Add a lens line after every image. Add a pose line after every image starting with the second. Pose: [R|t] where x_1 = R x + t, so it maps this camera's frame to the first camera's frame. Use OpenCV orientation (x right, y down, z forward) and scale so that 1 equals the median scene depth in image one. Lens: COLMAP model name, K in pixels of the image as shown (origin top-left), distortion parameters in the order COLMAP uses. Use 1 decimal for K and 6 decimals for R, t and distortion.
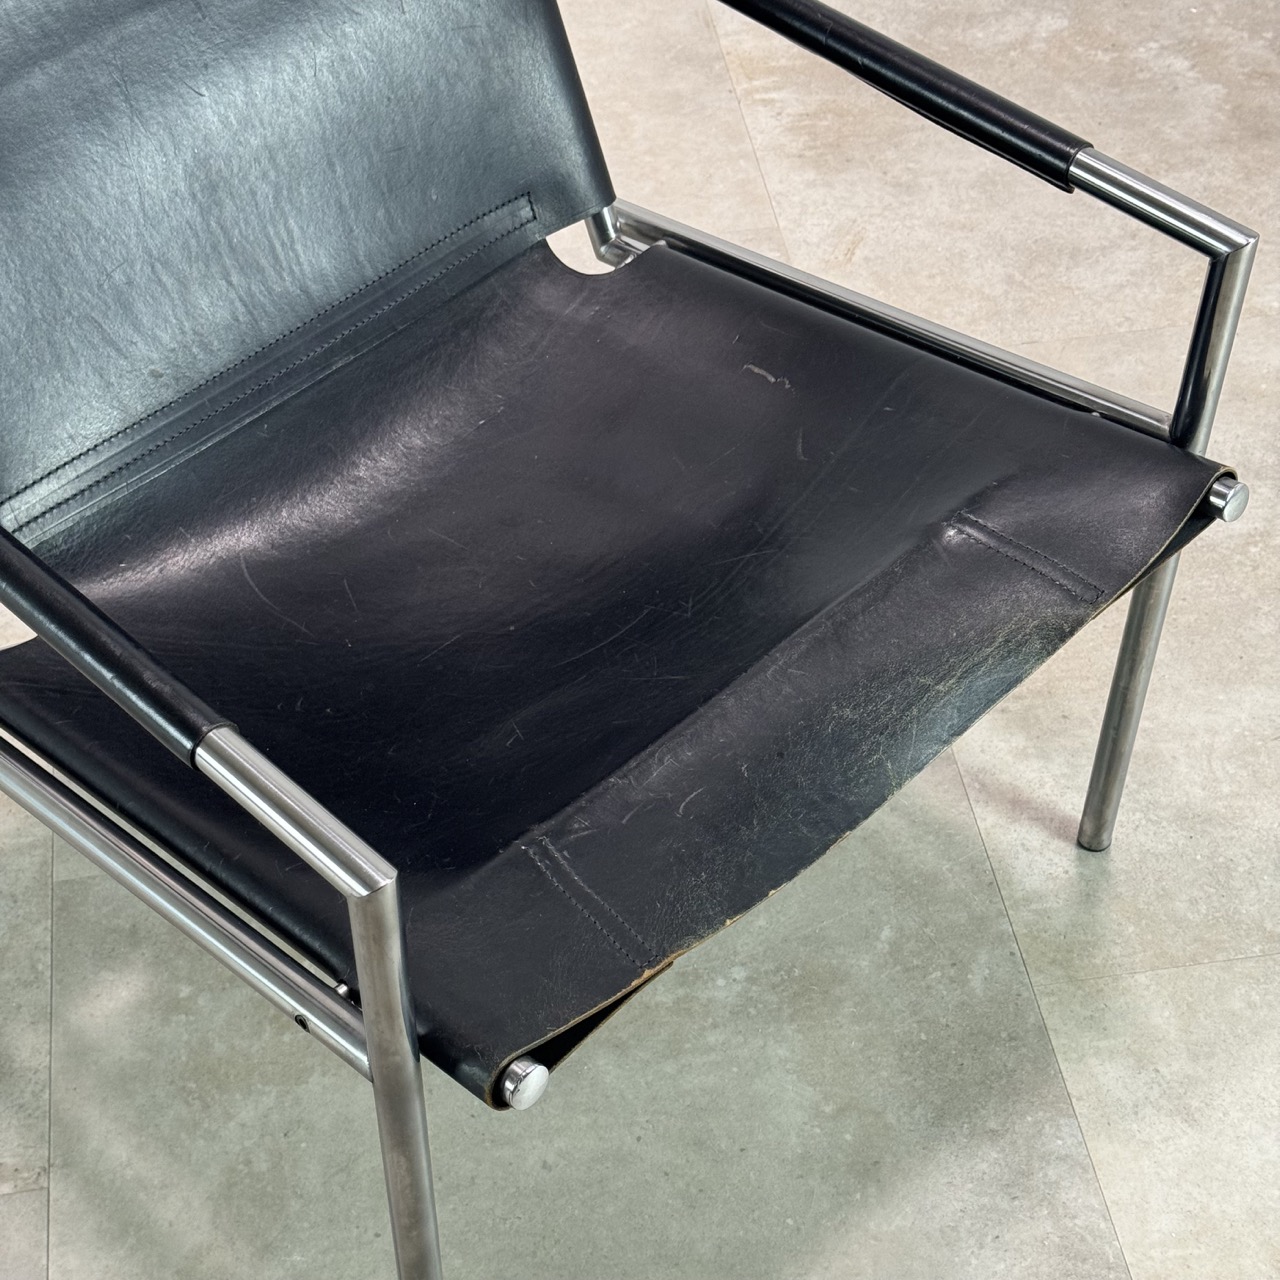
lens RADIAL K [[2388.9, 0, 640.0], [0, 2388.9, 640.0], [0, 0, 1]] dist [0.115043, -0.240991]
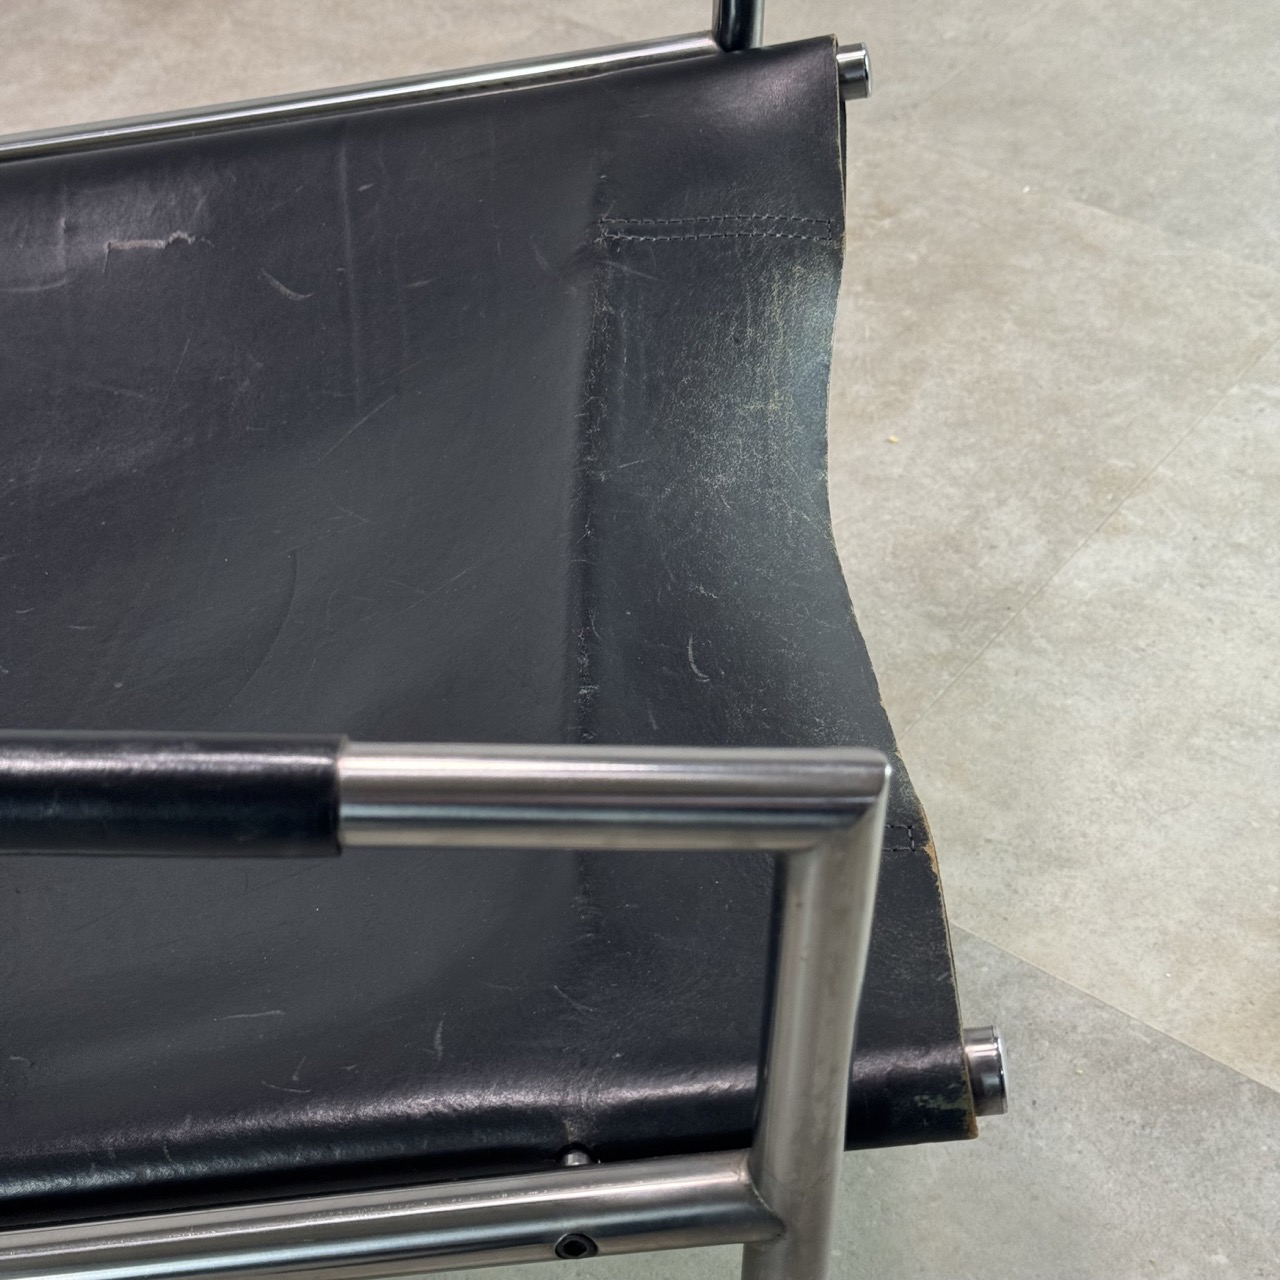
lens RADIAL K [[2388.9, 0, 640.0], [0, 2388.9, 640.0], [0, 0, 1]] dist [0.115043, -0.240991]
pose [[0.706133, -0.456388, 0.541375, -0.277559], [0.504022, 0.860978, 0.068405, 0.010009], [-0.497331, 0.224562, 0.837994, 0.396426]]
